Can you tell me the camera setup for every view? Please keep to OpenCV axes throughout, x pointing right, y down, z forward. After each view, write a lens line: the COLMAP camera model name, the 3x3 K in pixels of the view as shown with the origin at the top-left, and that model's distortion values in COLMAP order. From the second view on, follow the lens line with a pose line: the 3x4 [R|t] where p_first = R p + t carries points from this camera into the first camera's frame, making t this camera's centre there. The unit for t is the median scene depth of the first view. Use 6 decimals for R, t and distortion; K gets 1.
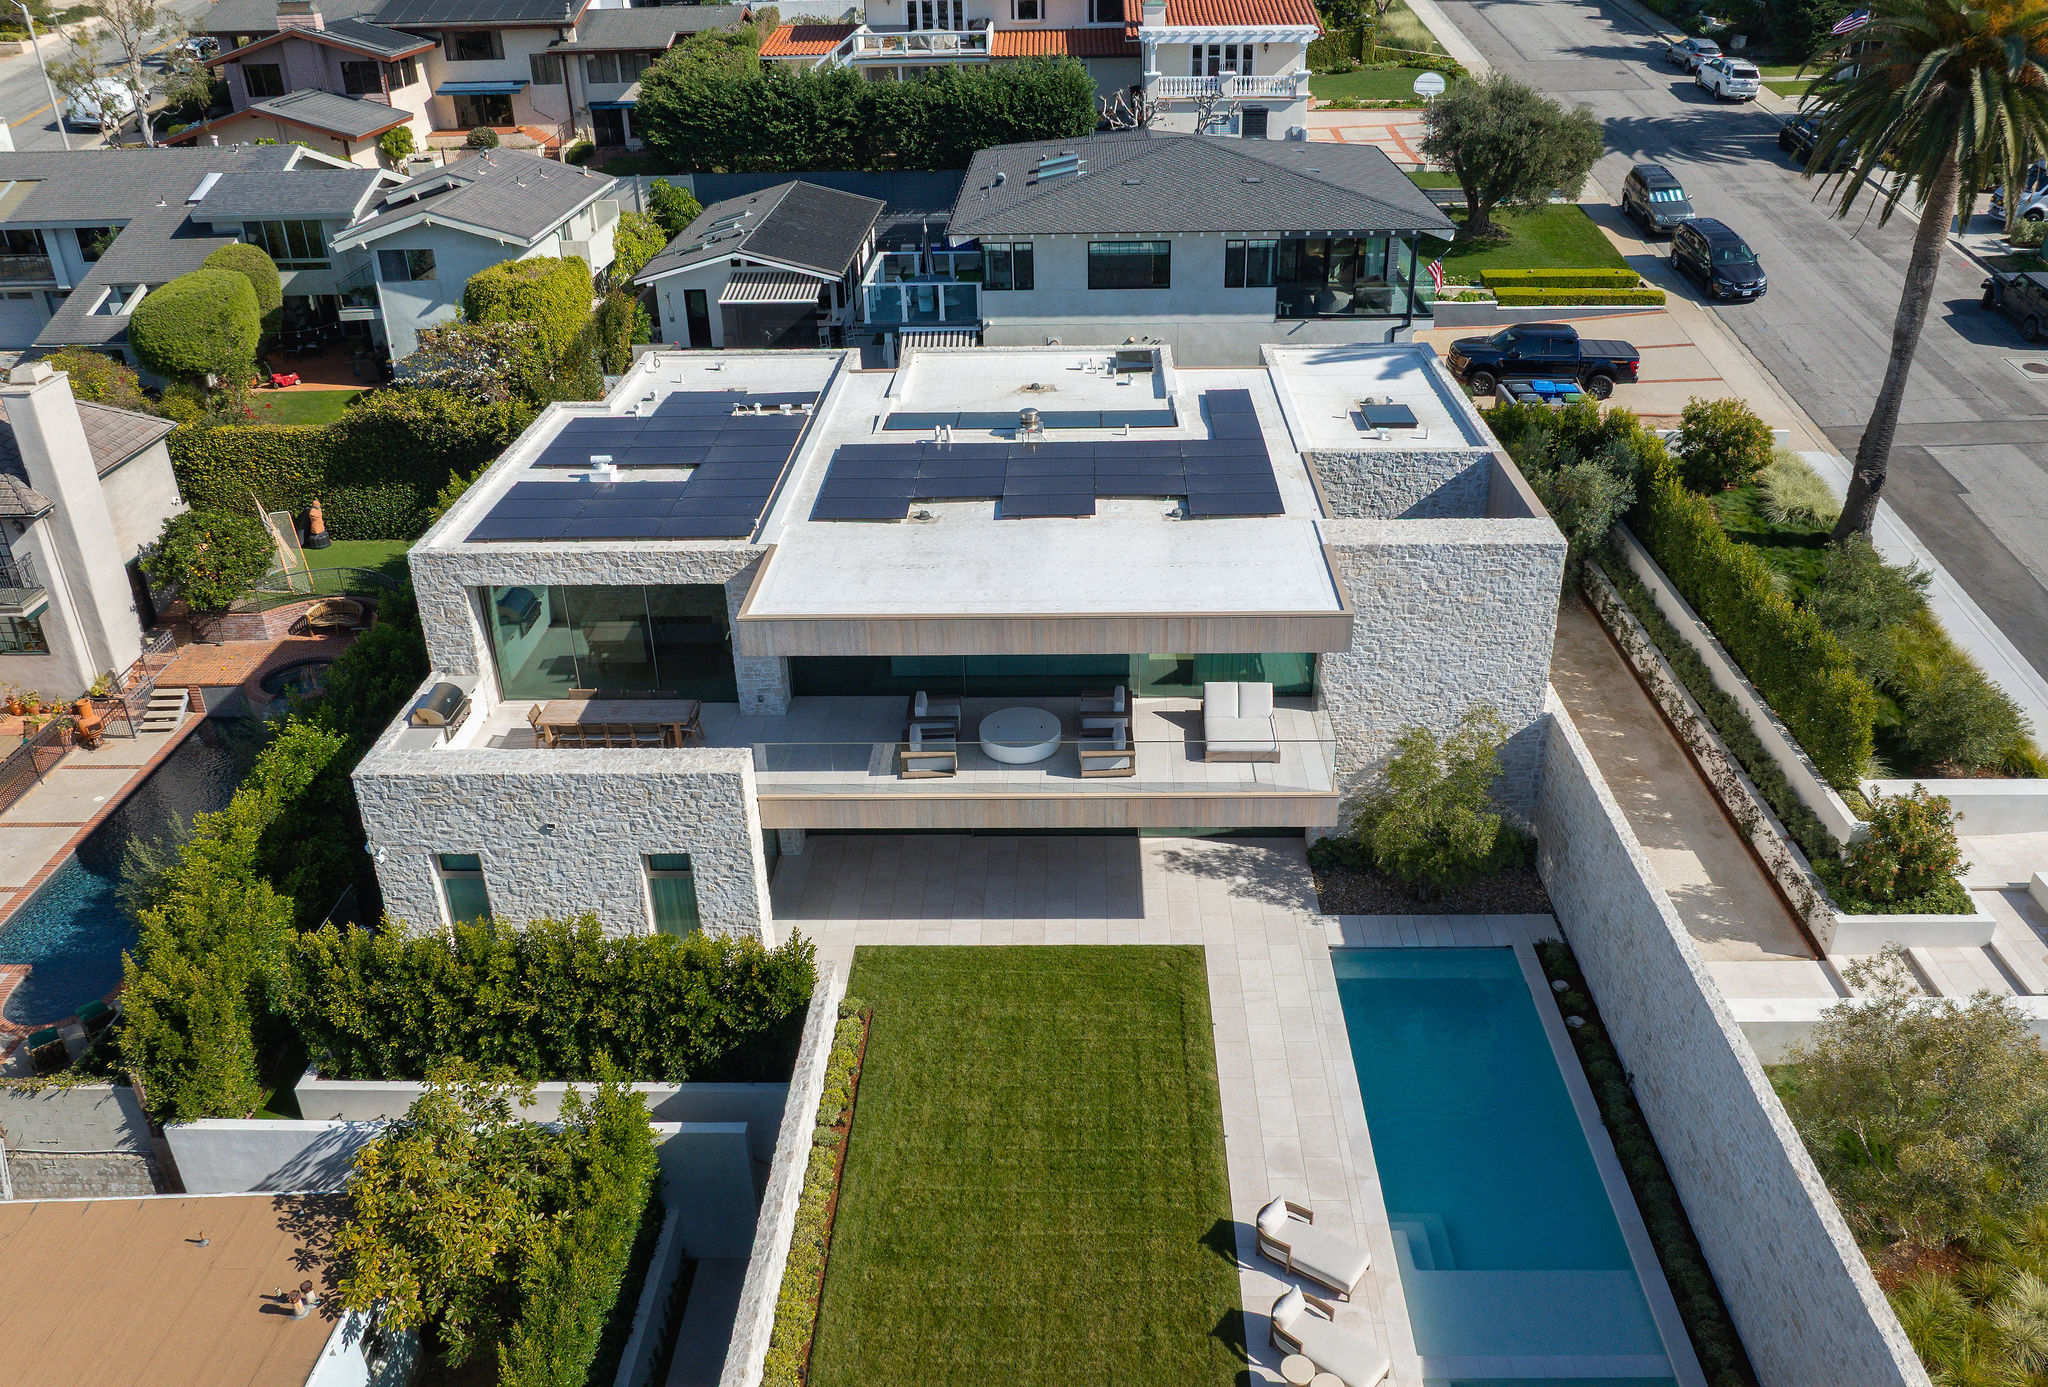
lens RADIAL K [[1561.4, 0, 1054.4], [0, 1561.4, 665.0], [0, 0, 1]] dist [-0.013095, -0.055216]
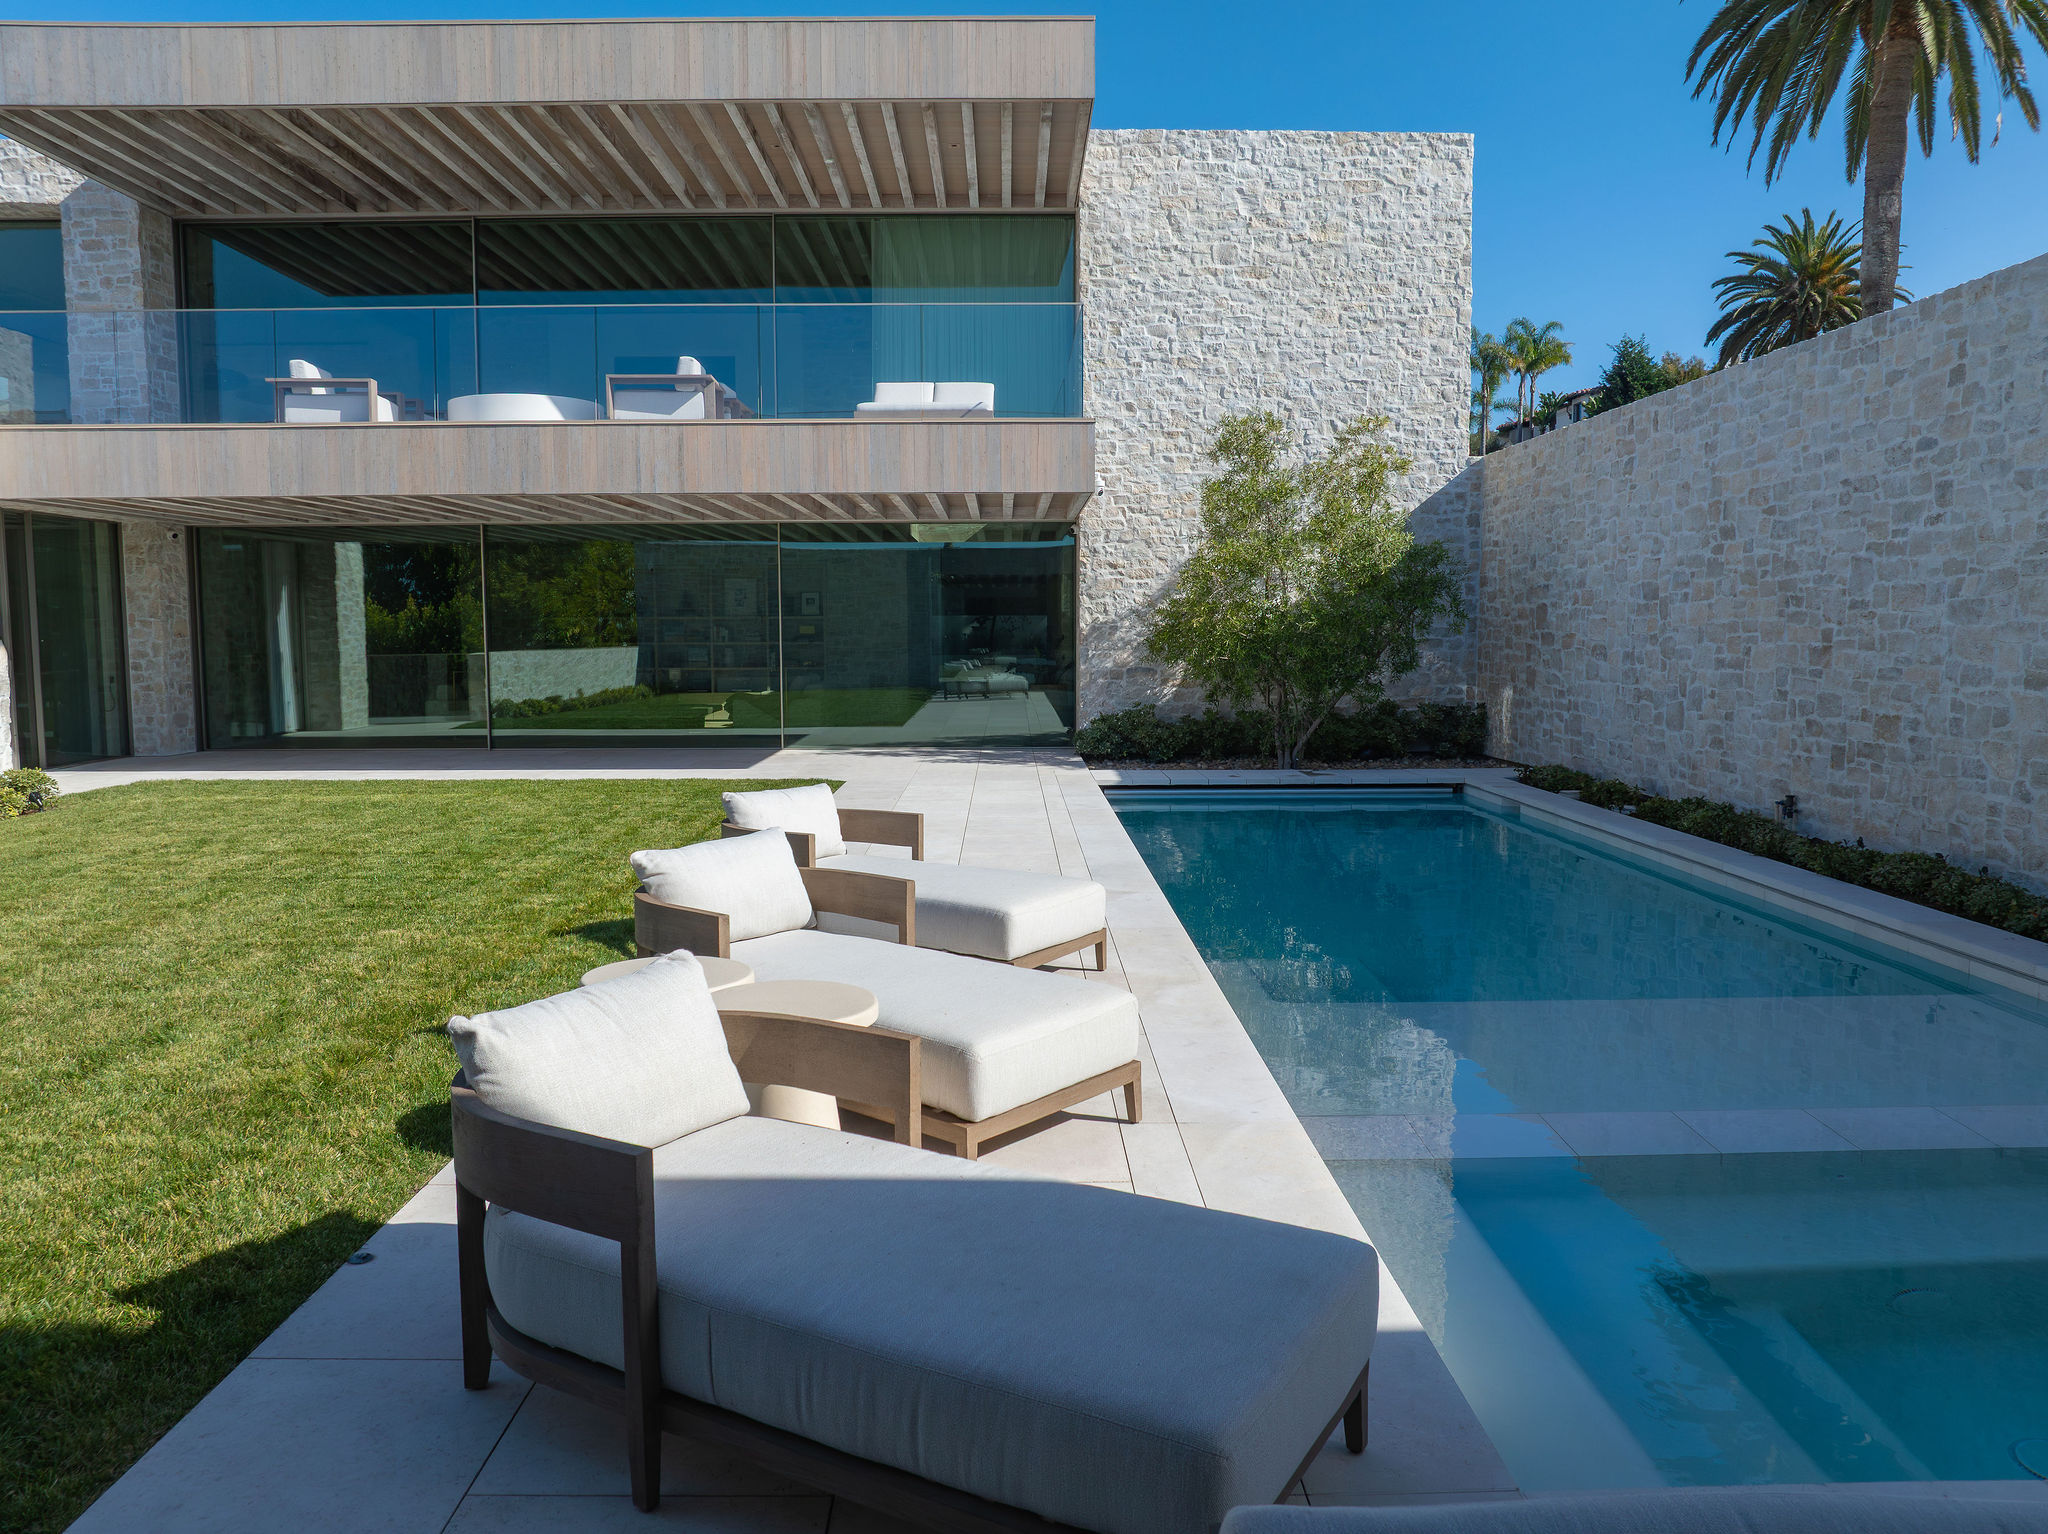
lens RADIAL K [[1451.0, 0, 1024.0], [0, 1451.0, 767.0], [0, 0, 1]] dist [-0.037569, 0.004338]
pose [[0.999409, 0.010598, 0.032709, 0.130463], [0.002364, 0.927876, -0.372882, 0.330103], [-0.034302, 0.372739, 0.927302, 0.542187]]
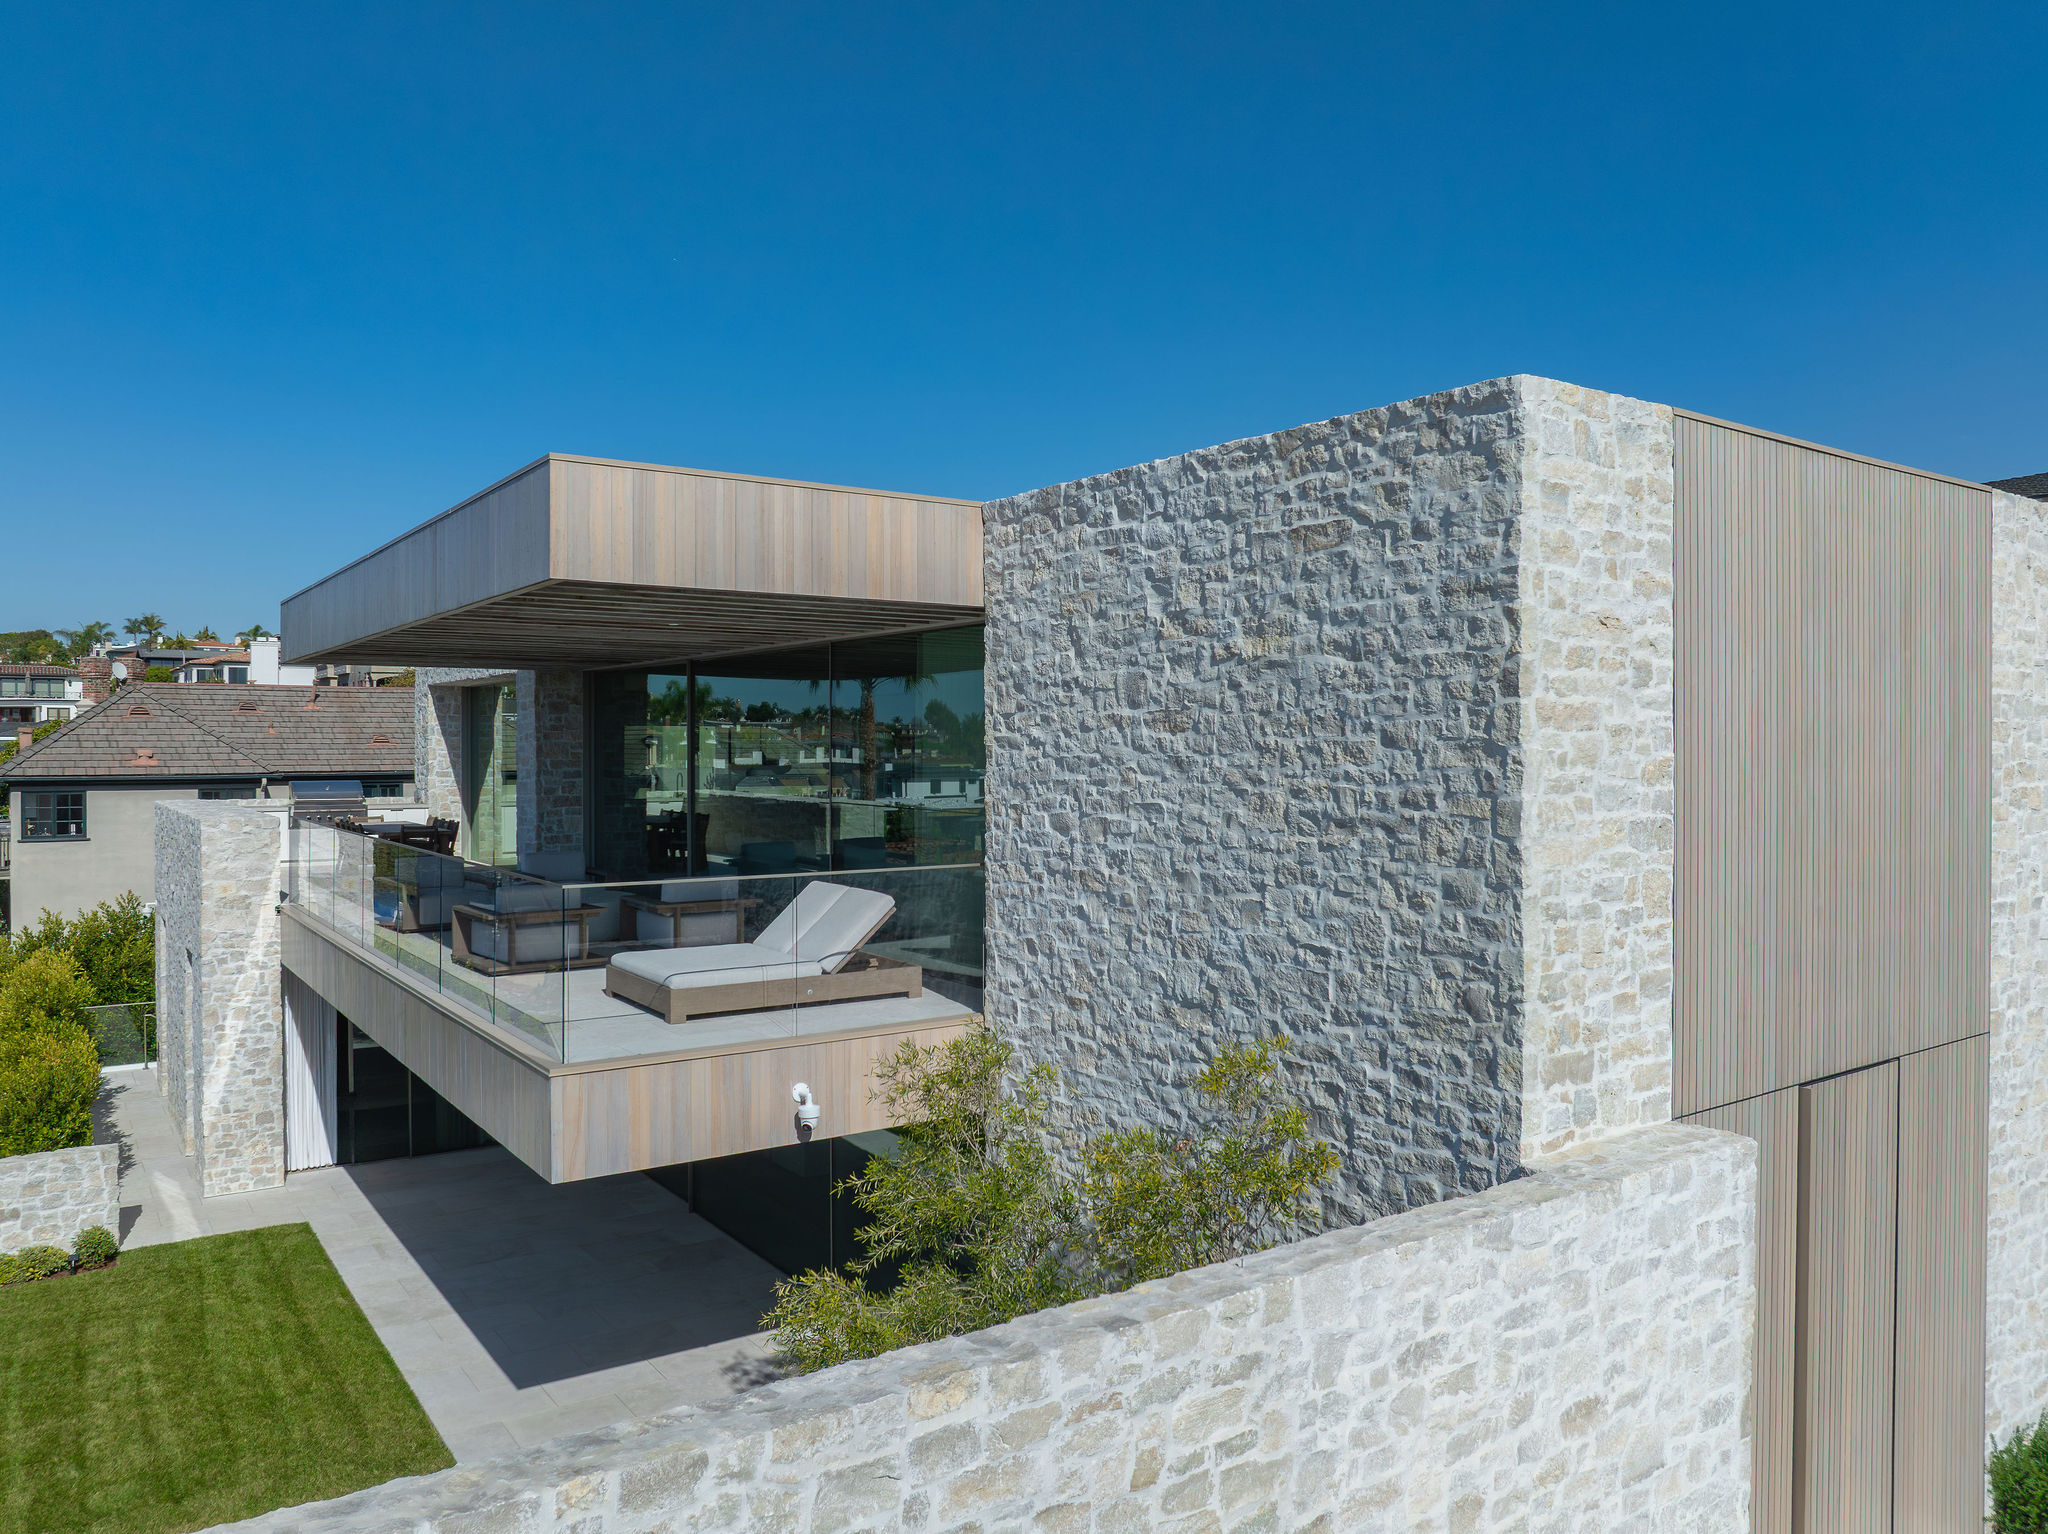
lens RADIAL K [[1451.4, 0, 1029.8], [0, 1451.4, 753.2], [0, 0, 1]] dist [-0.042809, 0.002794]
pose [[0.593049, 0.021221, -0.804887, 0.433826], [-0.379194, 0.889214, -0.255950, 0.057013], [0.710285, 0.456999, 0.535394, 0.791773]]
